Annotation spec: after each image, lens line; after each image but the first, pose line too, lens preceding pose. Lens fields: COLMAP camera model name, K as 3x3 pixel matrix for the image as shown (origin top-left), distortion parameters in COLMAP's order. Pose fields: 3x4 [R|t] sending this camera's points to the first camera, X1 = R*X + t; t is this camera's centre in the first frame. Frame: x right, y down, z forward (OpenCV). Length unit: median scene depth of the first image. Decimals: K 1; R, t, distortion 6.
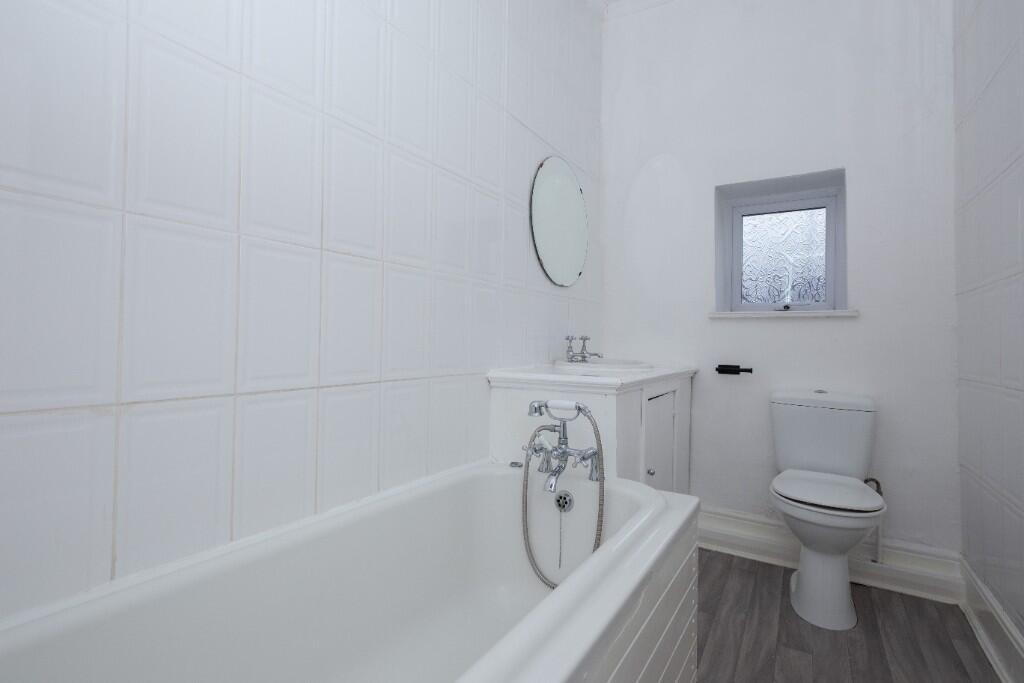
lens RADIAL K [[522.0, 0, 510.1], [0, 522.0, 325.3], [0, 0, 1]] dist [0.025686, -0.001552]
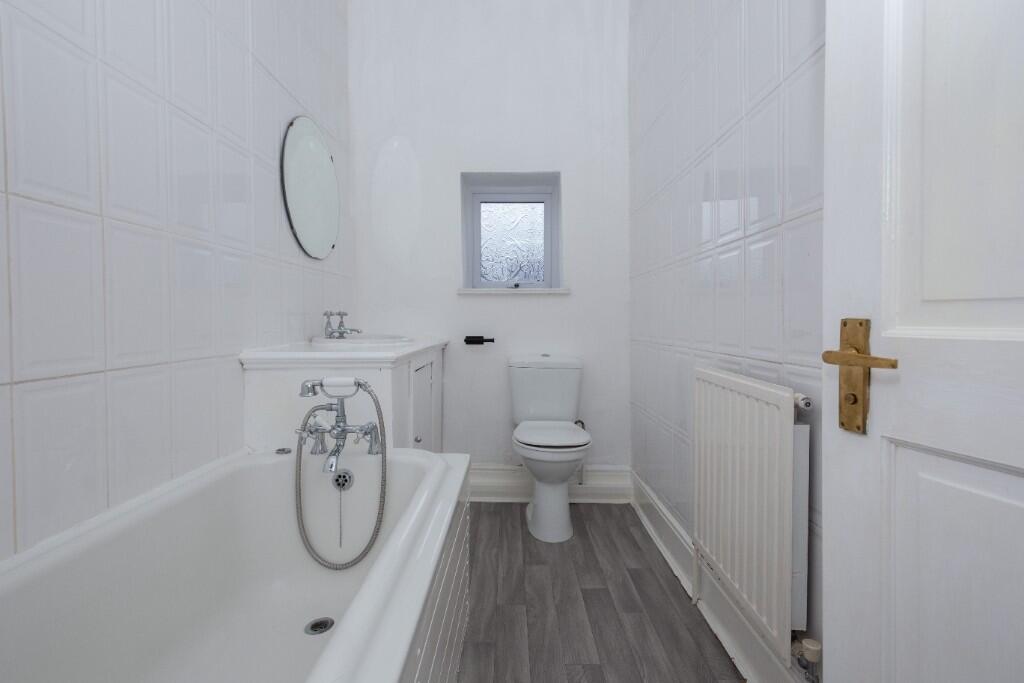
lens RADIAL K [[522.0, 0, 510.1], [0, 522.0, 325.3], [0, 0, 1]] dist [0.025686, -0.001552]
pose [[0.861594, -0.022074, 0.507118, -0.102444], [-0.001162, 0.998966, 0.045457, 0.002101], [-0.507597, -0.039755, 0.860677, 0.006955]]
